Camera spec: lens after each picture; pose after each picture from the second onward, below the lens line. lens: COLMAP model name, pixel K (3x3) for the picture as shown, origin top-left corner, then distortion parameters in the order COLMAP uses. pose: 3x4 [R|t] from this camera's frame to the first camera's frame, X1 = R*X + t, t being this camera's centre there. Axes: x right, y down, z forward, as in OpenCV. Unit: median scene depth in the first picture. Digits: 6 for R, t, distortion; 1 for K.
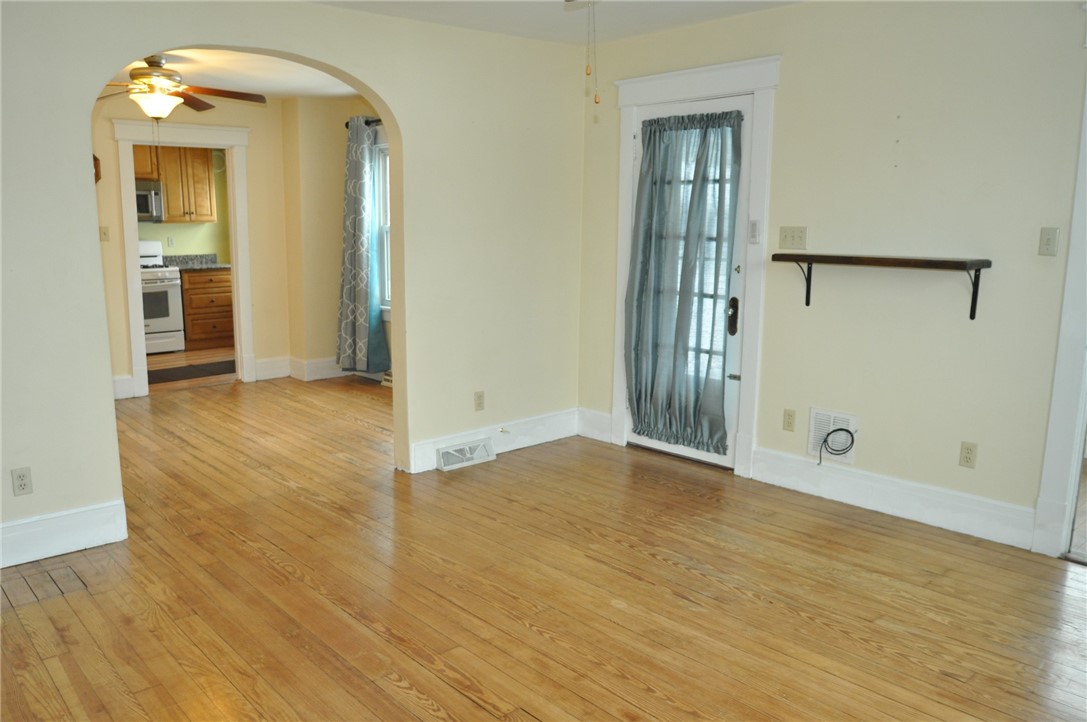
lens RADIAL K [[805.8, 0, 542.3], [0, 805.8, 376.8], [0, 0, 1]] dist [-0.072586, 0.037341]
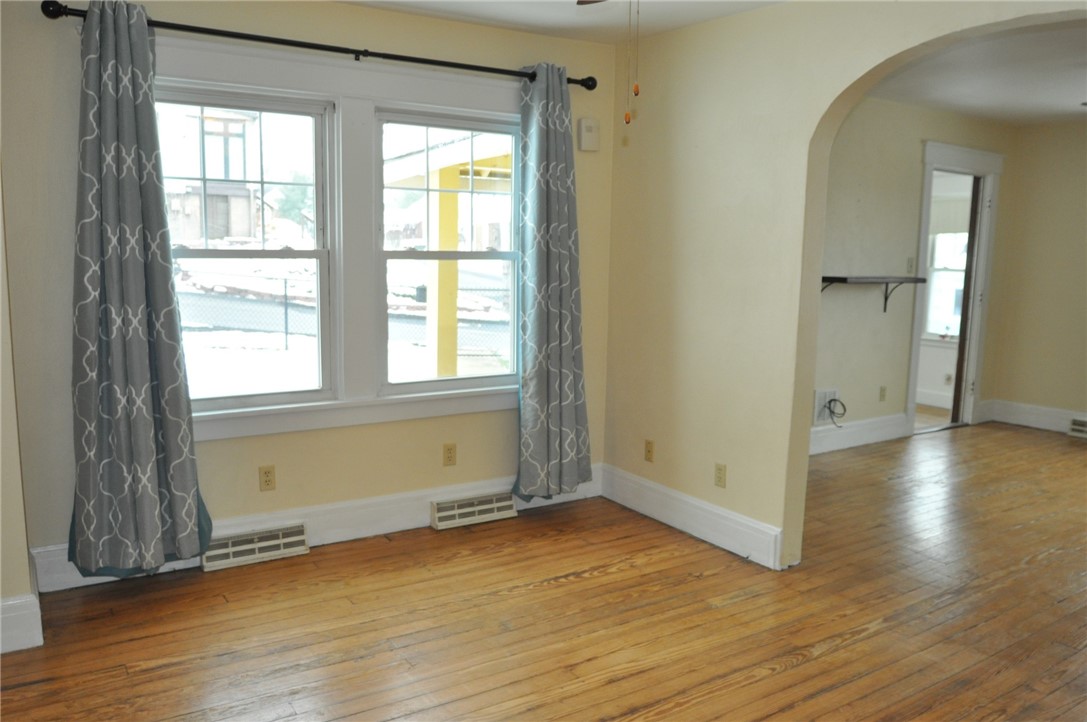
lens RADIAL K [[812.7, 0, 547.0], [0, 812.7, 374.6], [0, 0, 1]] dist [-0.055030, -0.002501]
pose [[0.182911, -0.145450, 0.972311, -1.054591], [0.172887, 0.978342, 0.113828, -0.218612], [-0.967809, 0.147280, 0.204096, 1.145860]]
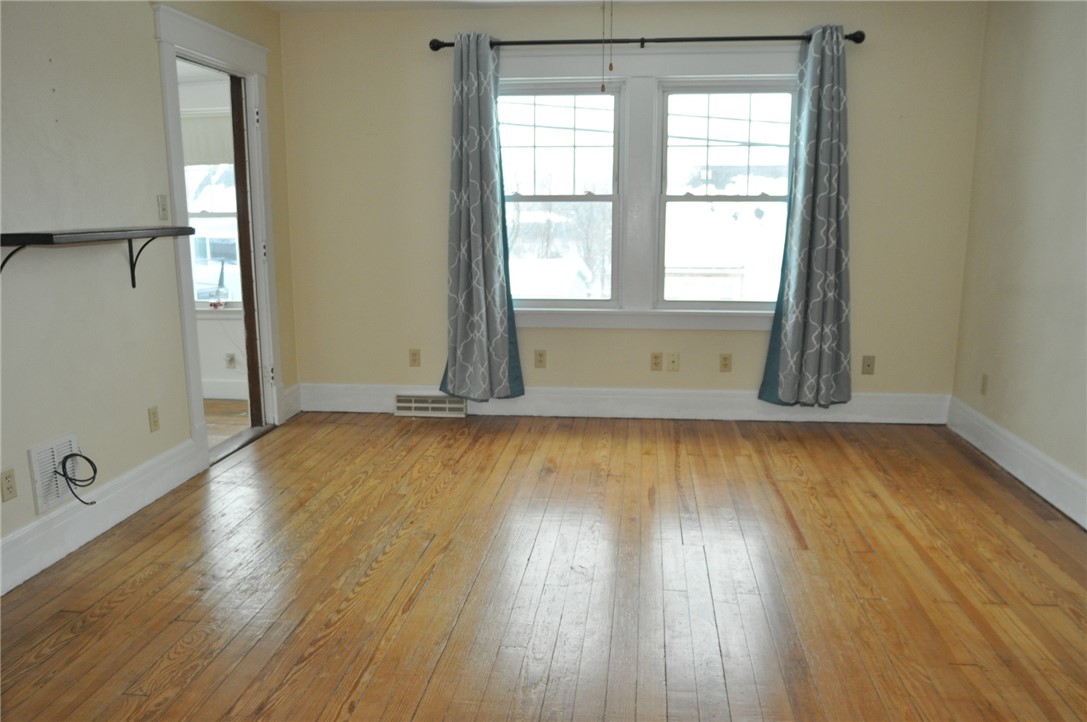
lens RADIAL K [[805.8, 0, 542.3], [0, 805.8, 376.8], [0, 0, 1]] dist [-0.072586, 0.037341]
pose [[-0.644314, -0.160889, 0.747646, -0.468840], [0.141755, 0.935554, 0.323488, -0.183655], [-0.751509, 0.314410, -0.579983, 1.033451]]
